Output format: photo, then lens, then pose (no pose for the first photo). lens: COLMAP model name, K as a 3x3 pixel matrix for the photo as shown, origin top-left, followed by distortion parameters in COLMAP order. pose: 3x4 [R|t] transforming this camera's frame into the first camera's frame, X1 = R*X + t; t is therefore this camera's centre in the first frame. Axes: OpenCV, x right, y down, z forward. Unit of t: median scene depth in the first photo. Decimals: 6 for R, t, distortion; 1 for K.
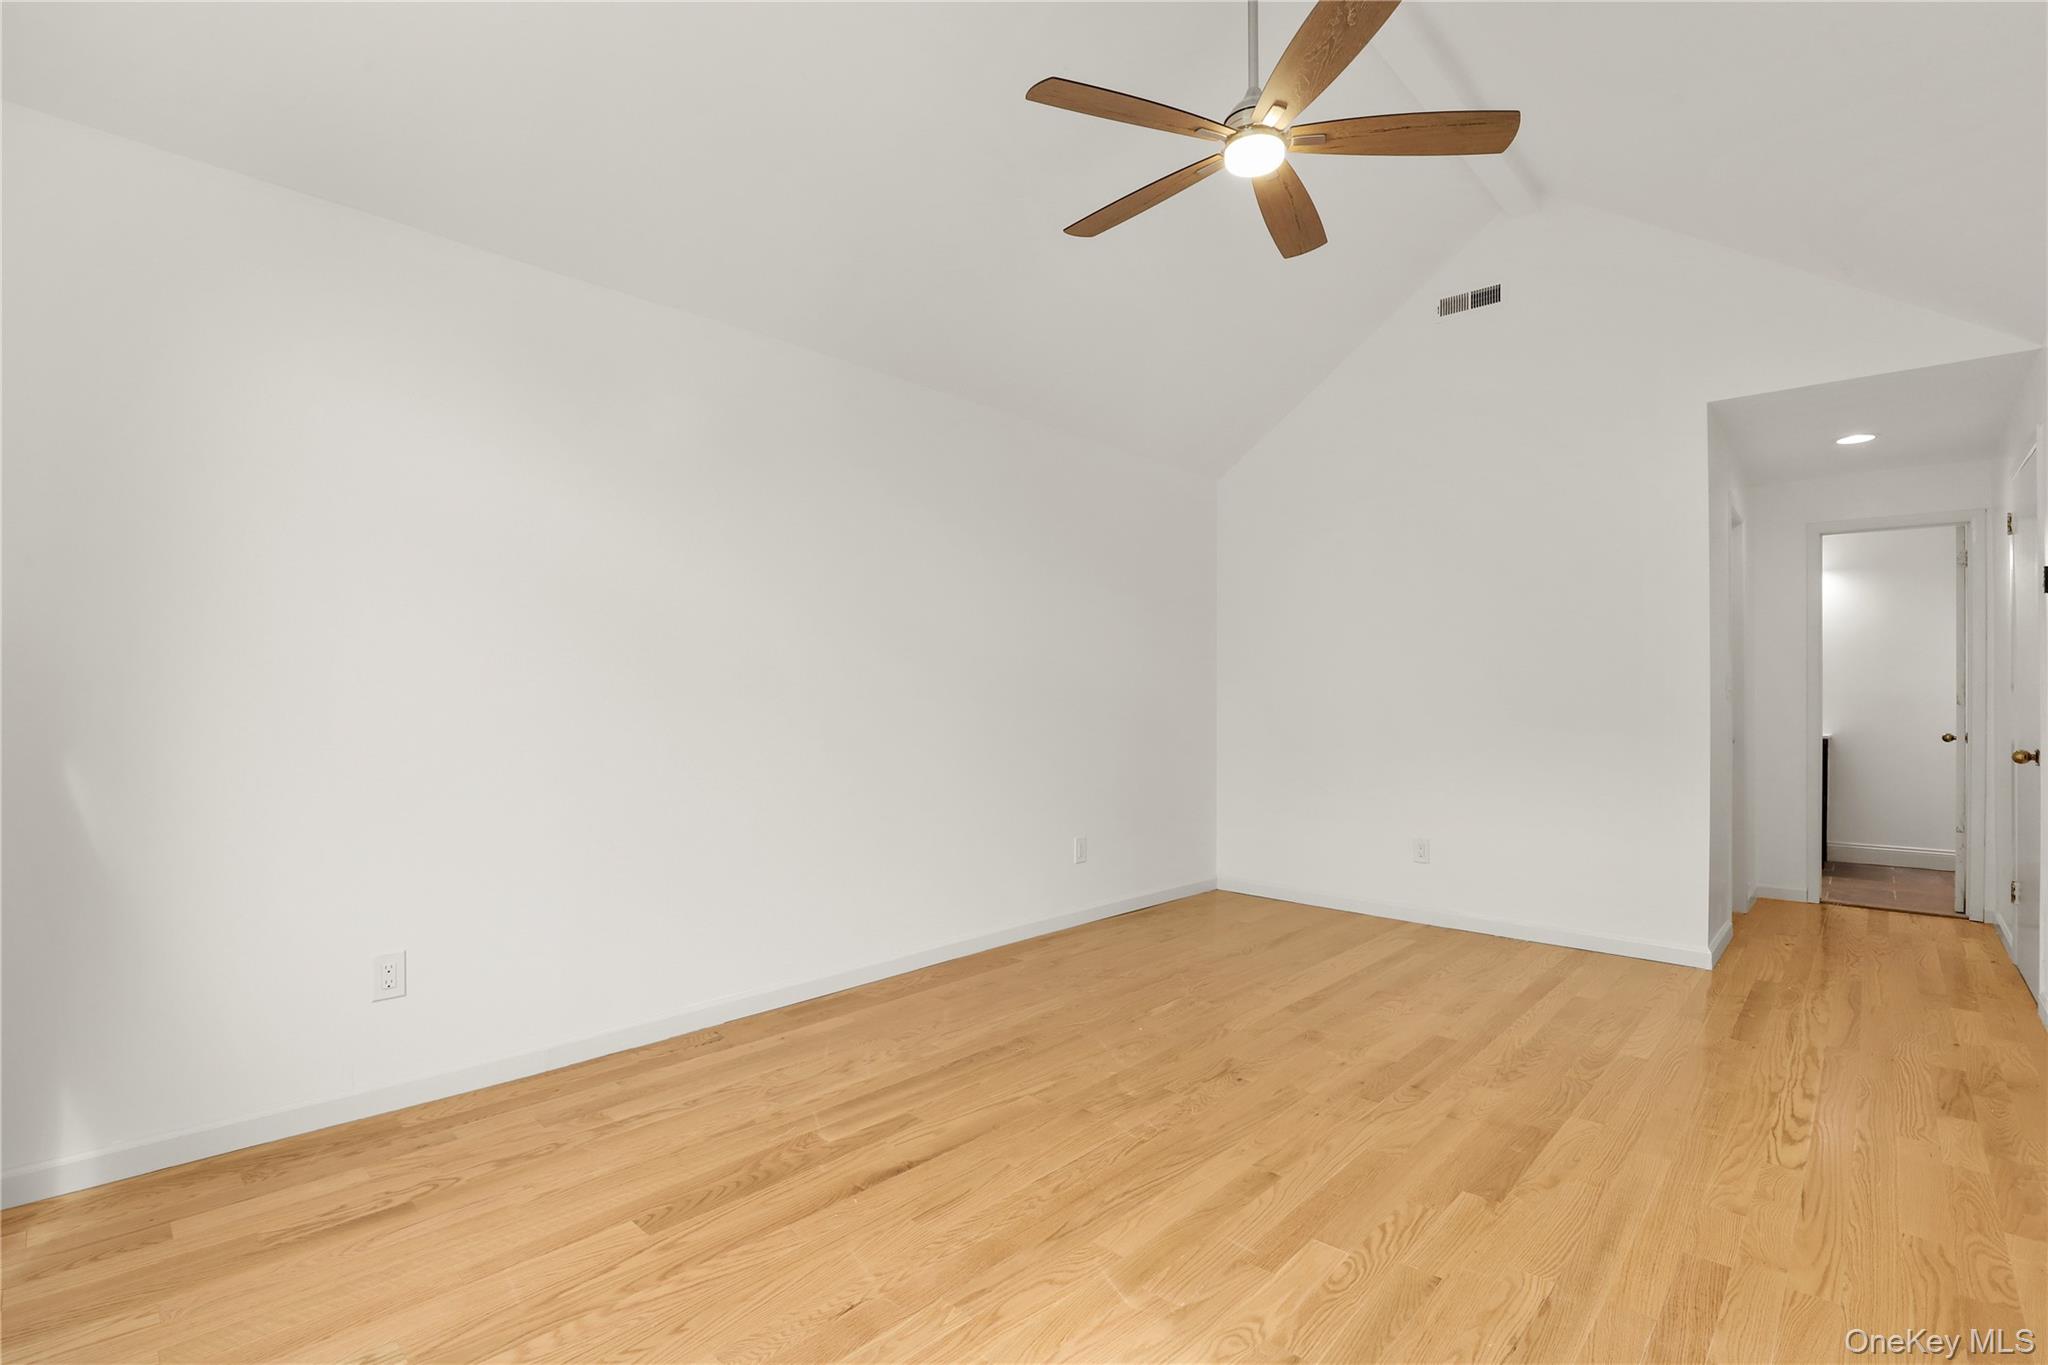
lens RADIAL K [[955.2, 0, 1023.4], [0, 955.2, 680.3], [0, 0, 1]] dist [-0.028115, 0.002431]
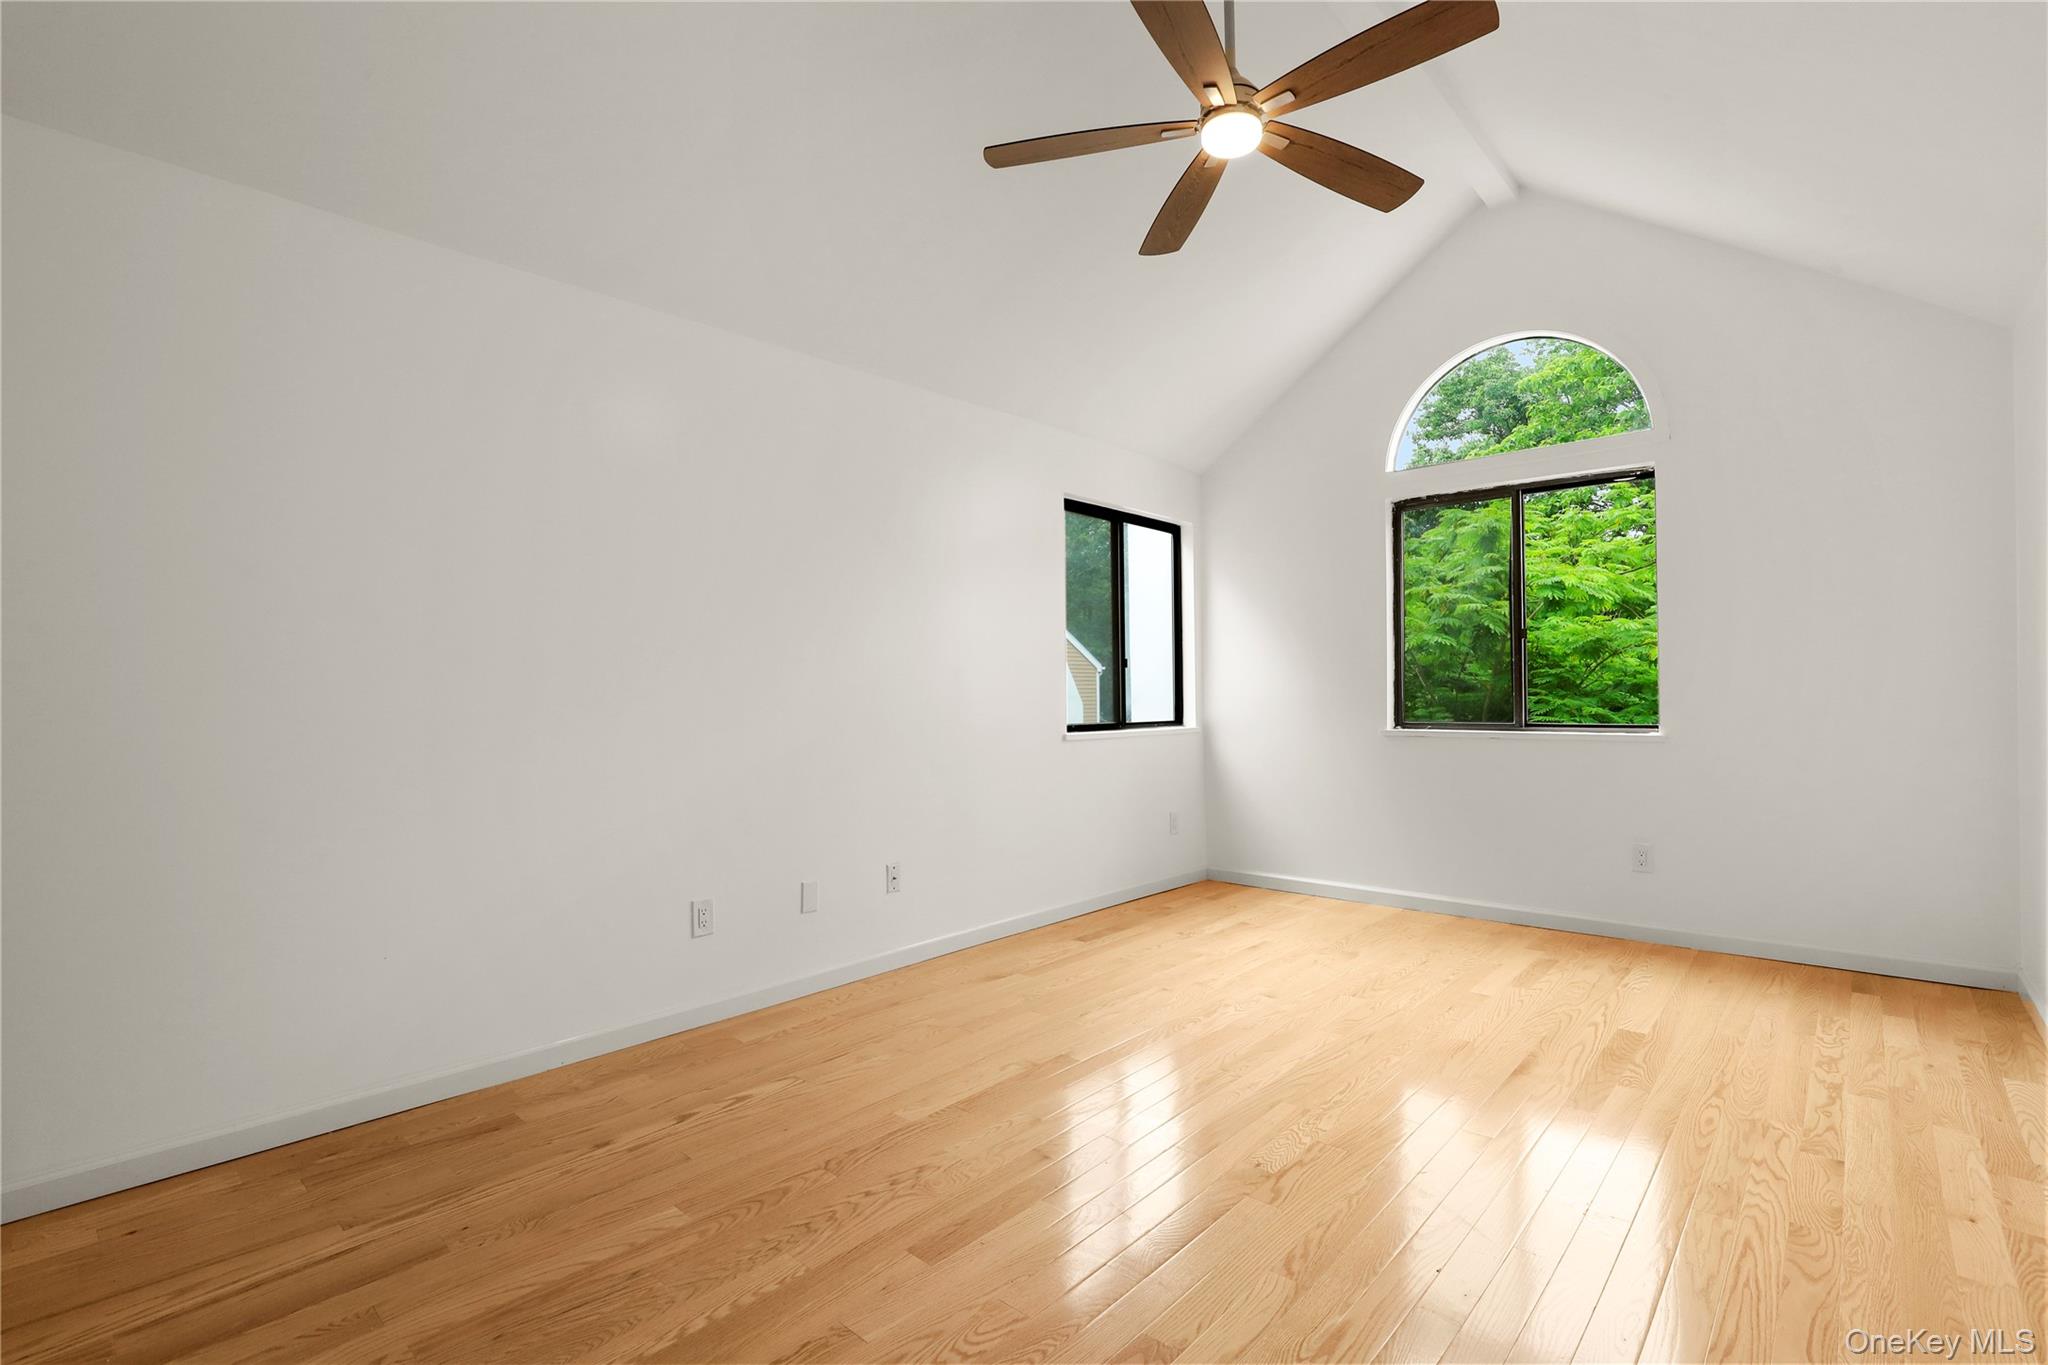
lens RADIAL K [[955.2, 0, 1019.4], [0, 955.2, 694.0], [0, 0, 1]] dist [-0.028115, 0.002431]
pose [[-0.999931, 0.001432, -0.011646, 0.524383], [0.001635, 0.999846, -0.017477, 0.045195], [0.011619, -0.017495, -0.999779, 2.159529]]
